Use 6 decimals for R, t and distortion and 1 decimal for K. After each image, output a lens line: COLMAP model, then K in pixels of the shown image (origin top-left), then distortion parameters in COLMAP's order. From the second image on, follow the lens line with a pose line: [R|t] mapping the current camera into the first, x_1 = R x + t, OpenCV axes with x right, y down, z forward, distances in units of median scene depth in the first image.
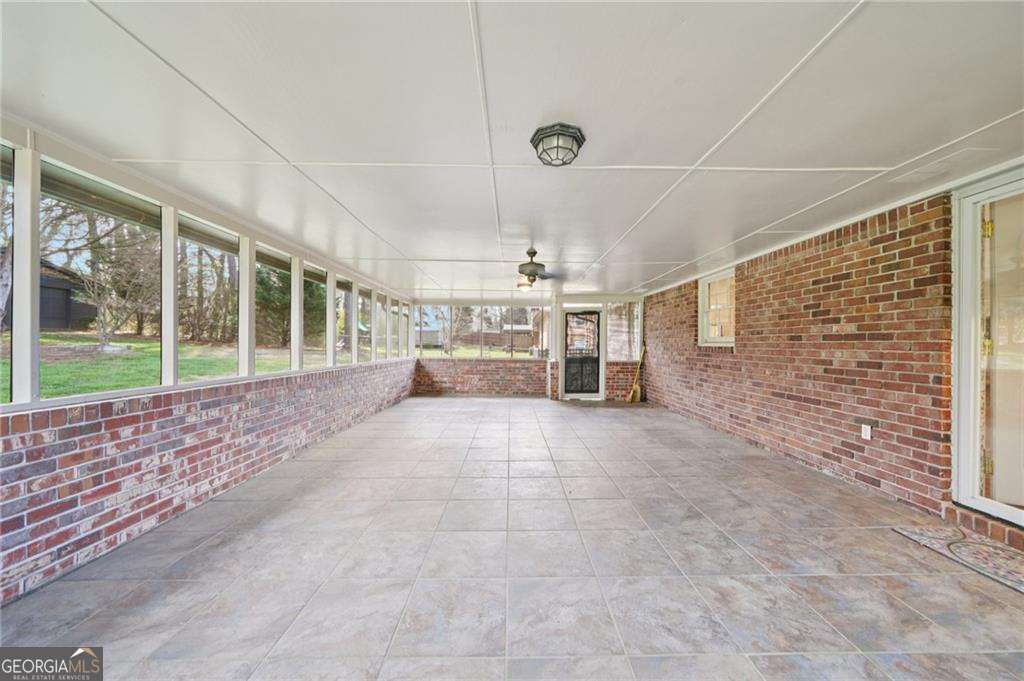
lens RADIAL K [[350.2, 0, 513.8], [0, 350.2, 343.7], [0, 0, 1]] dist [-0.007291, 0.000141]
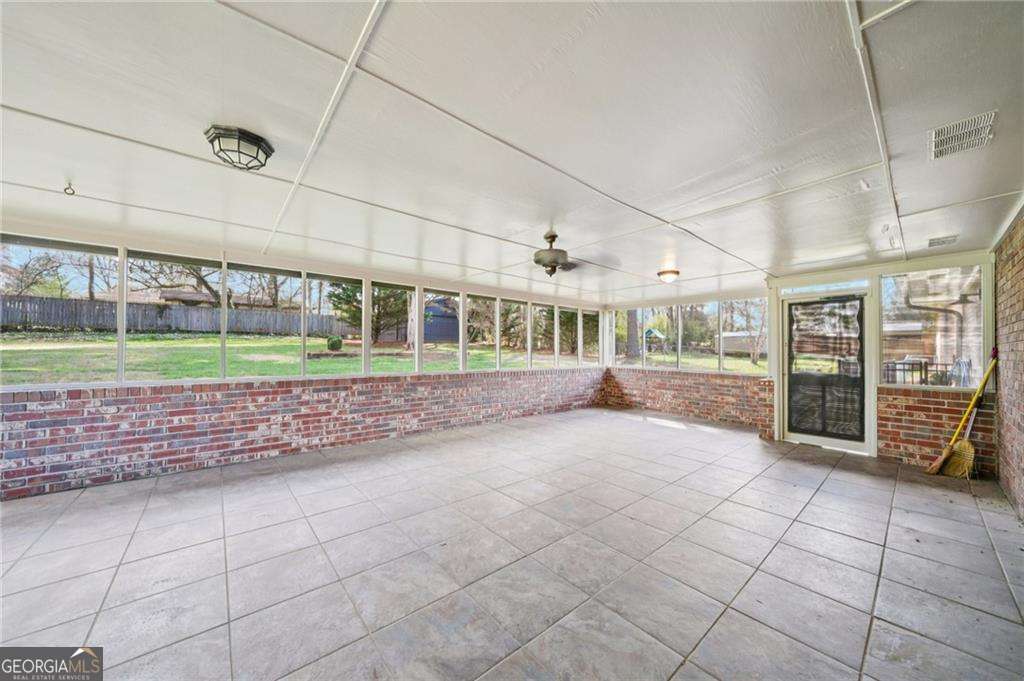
lens RADIAL K [[350.2, 0, 512.3], [0, 350.2, 344.7], [0, 0, 1]] dist [-0.007291, 0.000141]
pose [[0.641010, -0.010598, -0.767459, 0.844078], [-0.003071, 0.999861, -0.016373, -0.006644], [0.767526, 0.012852, 0.640889, 0.605156]]
